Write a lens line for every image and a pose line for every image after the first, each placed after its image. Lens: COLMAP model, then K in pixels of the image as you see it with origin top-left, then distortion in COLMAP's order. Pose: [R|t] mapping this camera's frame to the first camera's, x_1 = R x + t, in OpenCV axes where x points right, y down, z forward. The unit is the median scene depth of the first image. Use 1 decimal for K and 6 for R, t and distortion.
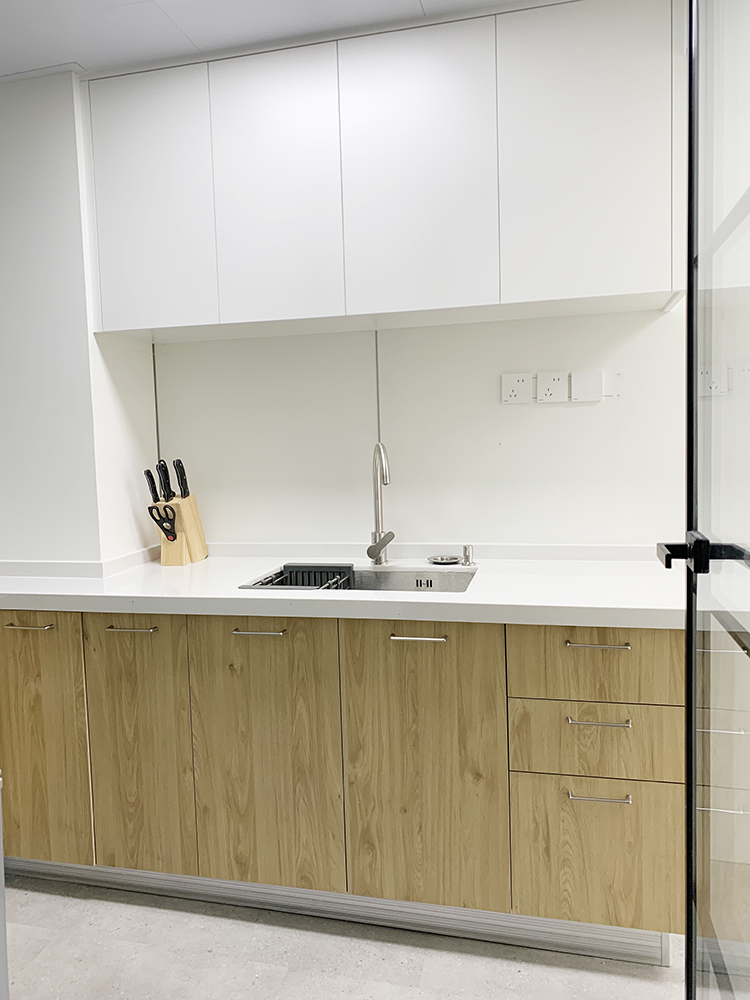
lens RADIAL K [[757.2, 0, 369.7], [0, 757.2, 500.5], [0, 0, 1]] dist [0.036099, -0.039147]
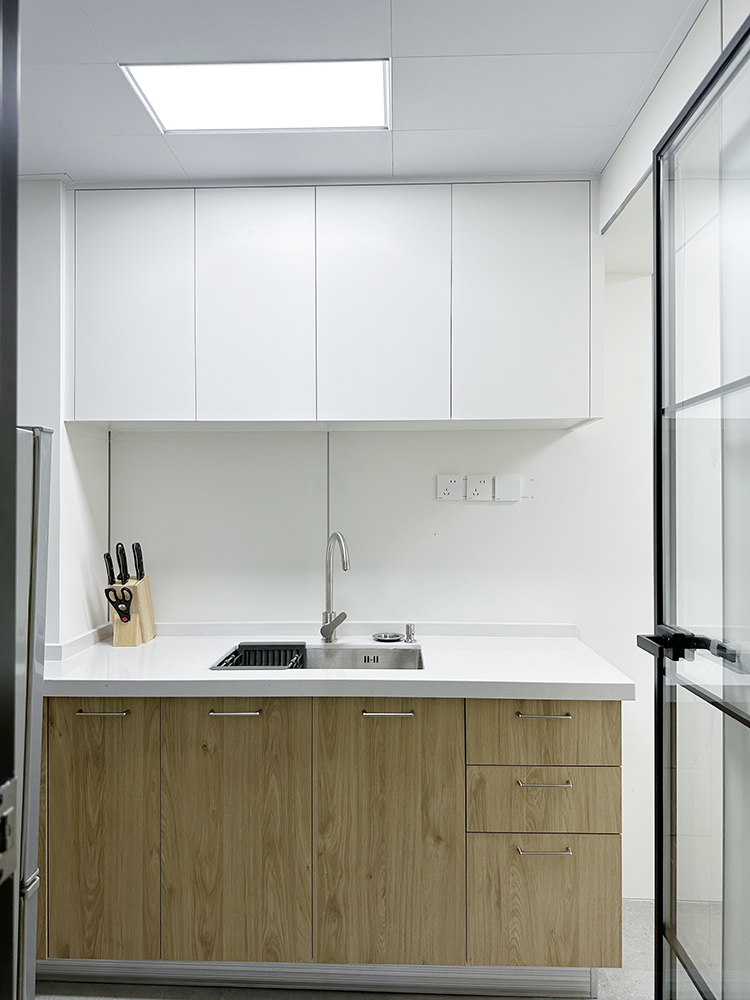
lens RADIAL K [[693.4, 0, 375.2], [0, 693.4, 509.5], [0, 0, 1]] dist [0.057473, -0.071982]
pose [[0.977288, 0.027663, 0.210101, -0.161079], [-0.010536, 0.996560, -0.082207, -0.029537], [-0.211652, 0.078126, 0.974217, -0.012310]]
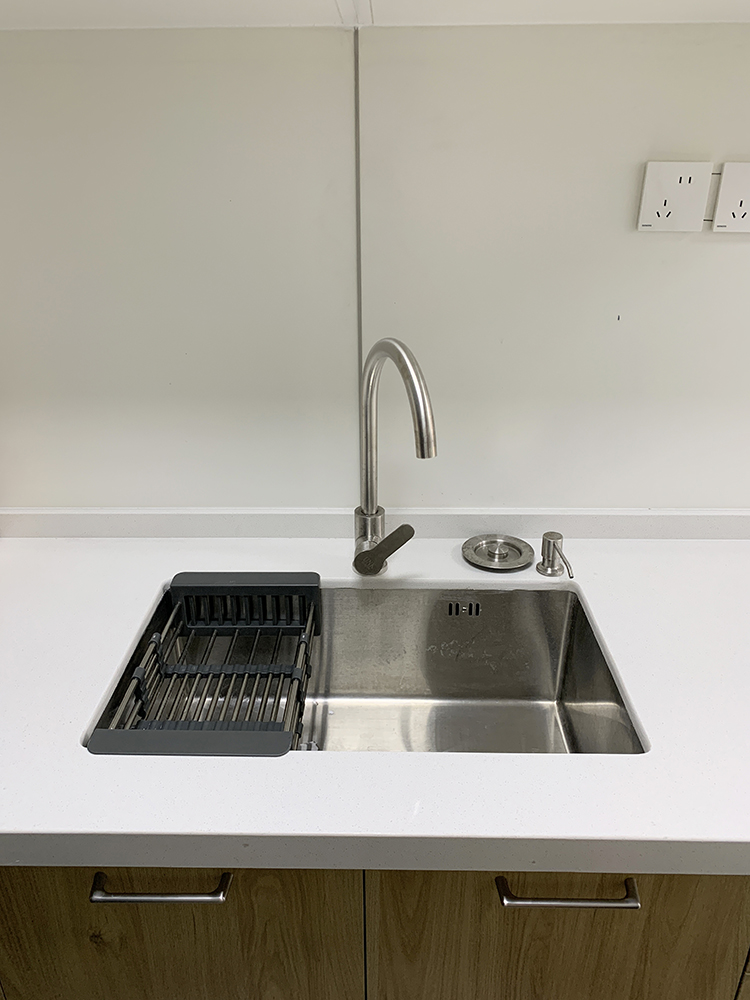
lens RADIAL K [[757.2, 0, 370.0], [0, 757.2, 497.7], [0, 0, 1]] dist [0.036099, -0.039147]
pose [[0.973213, -0.072151, 0.218289, -0.107863], [-0.005894, 0.941337, 0.337417, -0.150520], [-0.229829, -0.329665, 0.915696, 0.648079]]
